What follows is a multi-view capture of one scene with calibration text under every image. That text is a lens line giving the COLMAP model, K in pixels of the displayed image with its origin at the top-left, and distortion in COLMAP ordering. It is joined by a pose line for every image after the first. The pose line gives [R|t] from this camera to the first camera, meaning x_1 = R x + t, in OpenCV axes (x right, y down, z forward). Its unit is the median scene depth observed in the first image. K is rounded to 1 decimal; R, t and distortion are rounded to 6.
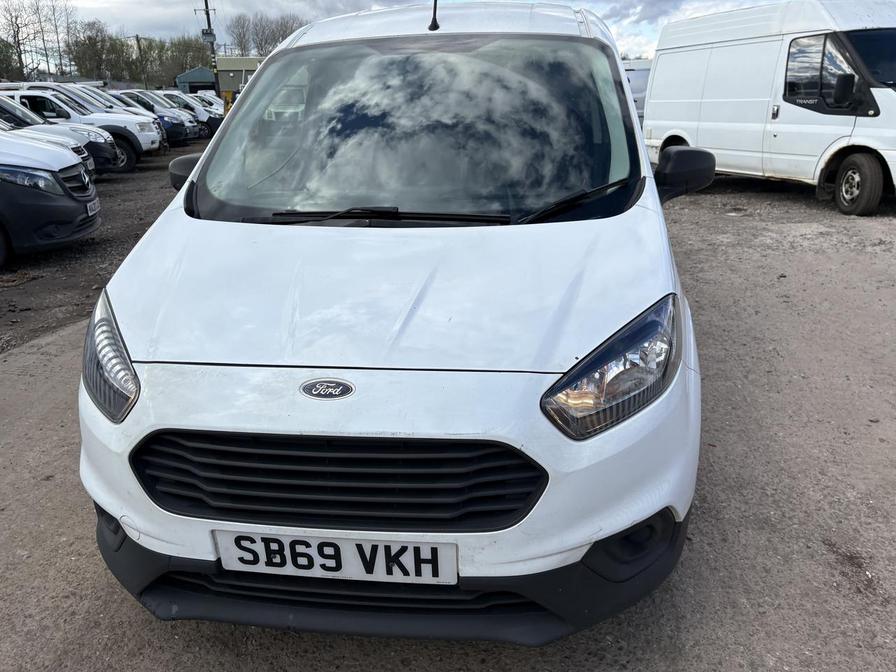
lens RADIAL K [[674.8, 0, 448.4], [0, 674.8, 339.3], [0, 0, 1]] dist [0.010373, 0.002736]
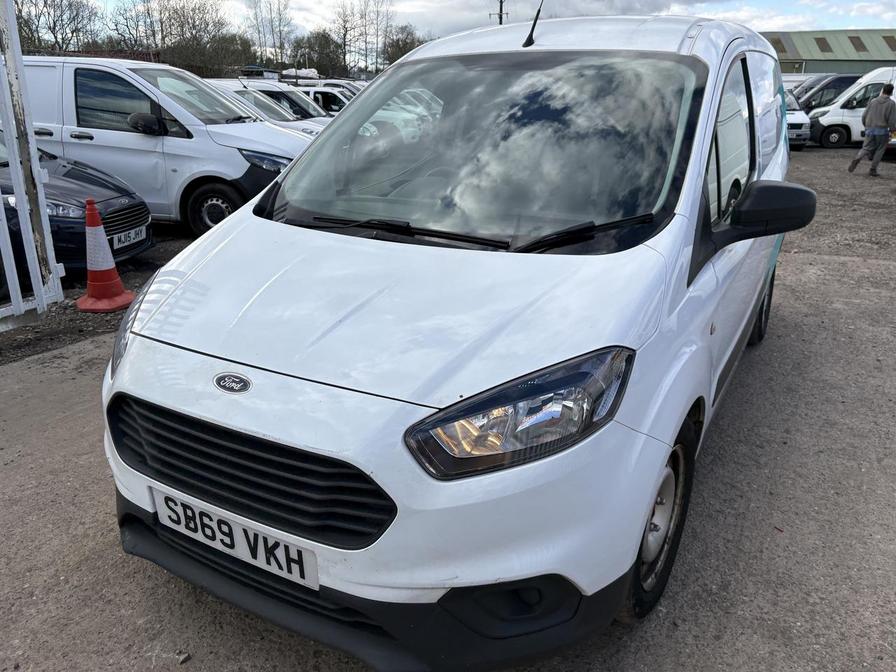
lens RADIAL K [[680.8, 0, 448.2], [0, 680.8, 333.2], [0, 0, 1]] dist [-0.002867, -0.007305]
pose [[0.925265, 0.148086, -0.349220, 0.495474], [-0.151361, 0.988314, 0.018057, -0.075934], [0.347813, 0.036151, 0.936867, 0.076306]]
